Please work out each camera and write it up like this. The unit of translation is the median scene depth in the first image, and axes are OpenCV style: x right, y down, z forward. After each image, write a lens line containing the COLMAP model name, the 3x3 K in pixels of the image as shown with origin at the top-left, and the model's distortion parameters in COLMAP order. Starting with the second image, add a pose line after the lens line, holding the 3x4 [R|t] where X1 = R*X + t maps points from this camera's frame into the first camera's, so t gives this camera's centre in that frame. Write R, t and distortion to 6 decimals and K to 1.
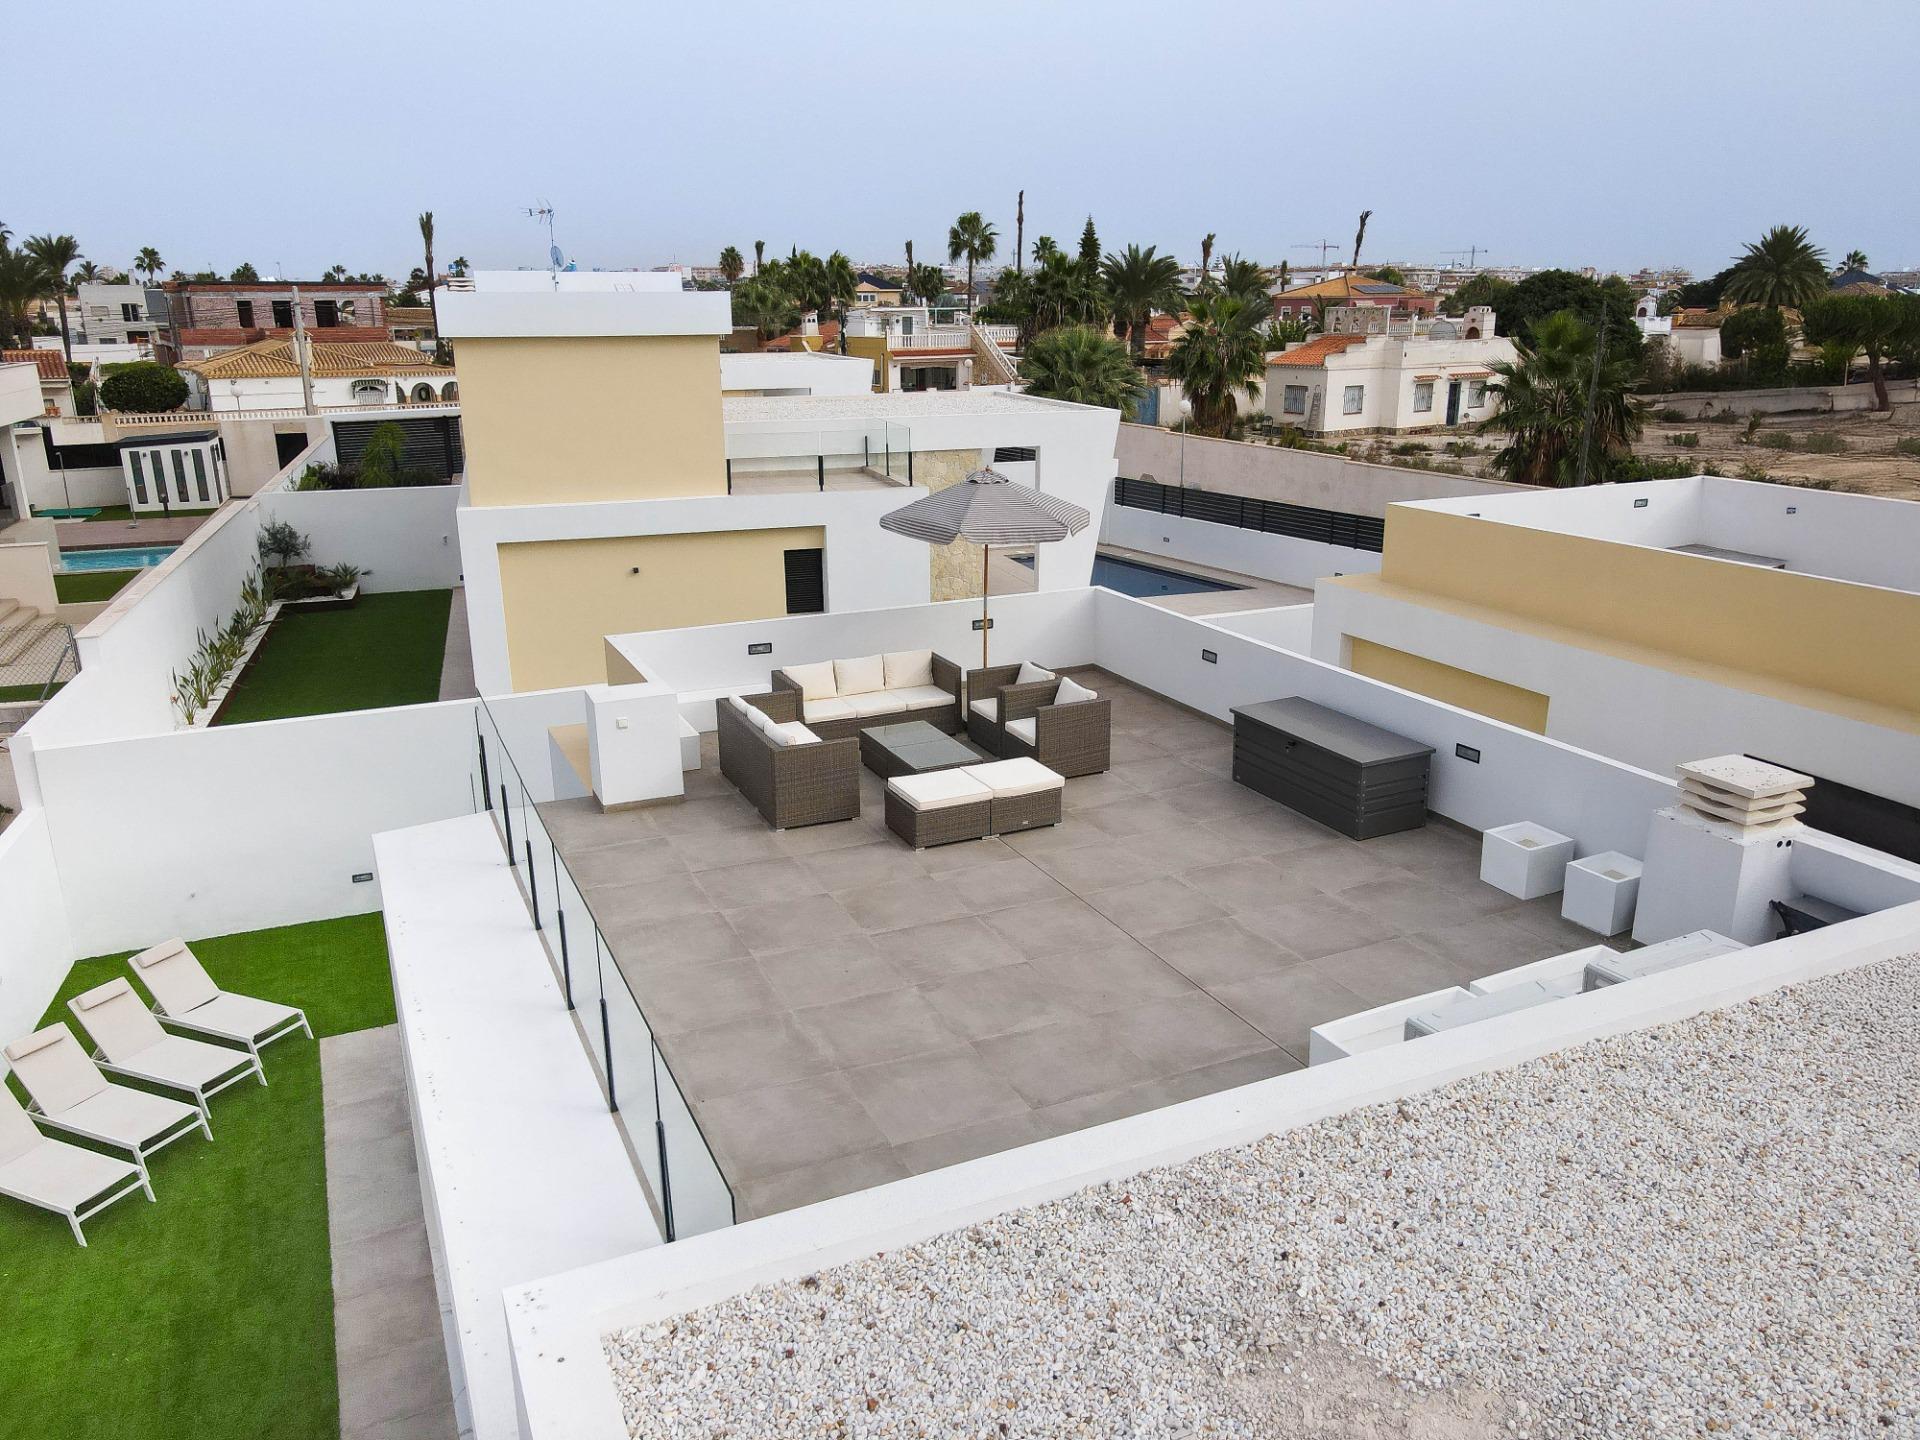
lens RADIAL K [[1406.0, 0, 955.1], [0, 1406.0, 730.3], [0, 0, 1]] dist [0.005749, 0.010435]
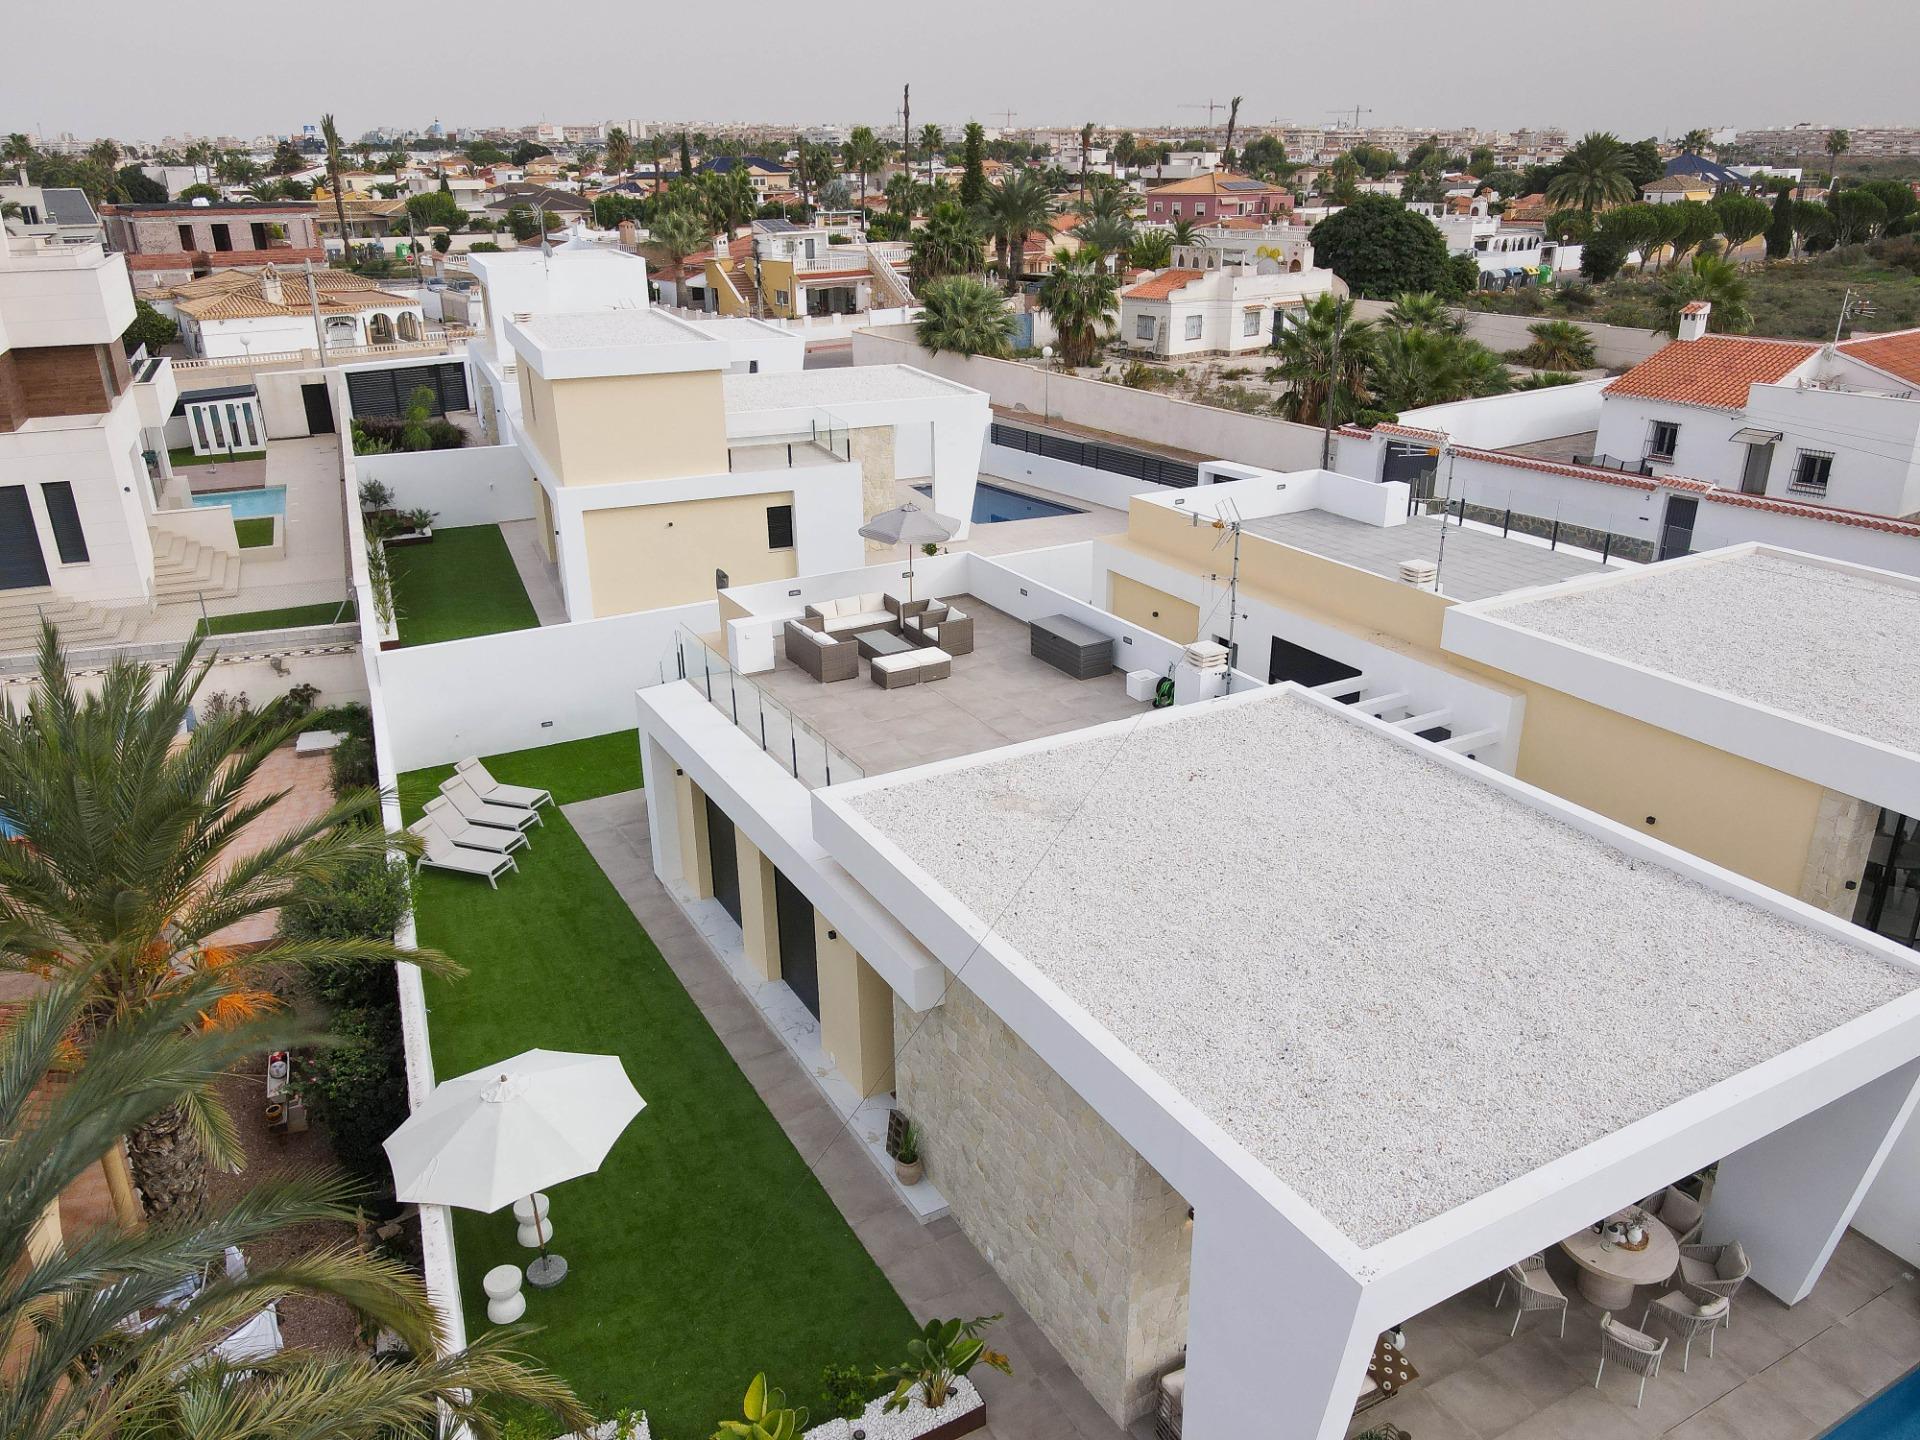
lens RADIAL K [[1404.1, 0, 957.1], [0, 1404.1, 735.3], [0, 0, 1]] dist [-0.000973, 0.019616]
pose [[0.996970, -0.031900, 0.070951, -0.024457], [0.025104, 0.995190, 0.094695, -0.016624], [-0.073631, -0.092627, 0.992975, -0.395420]]
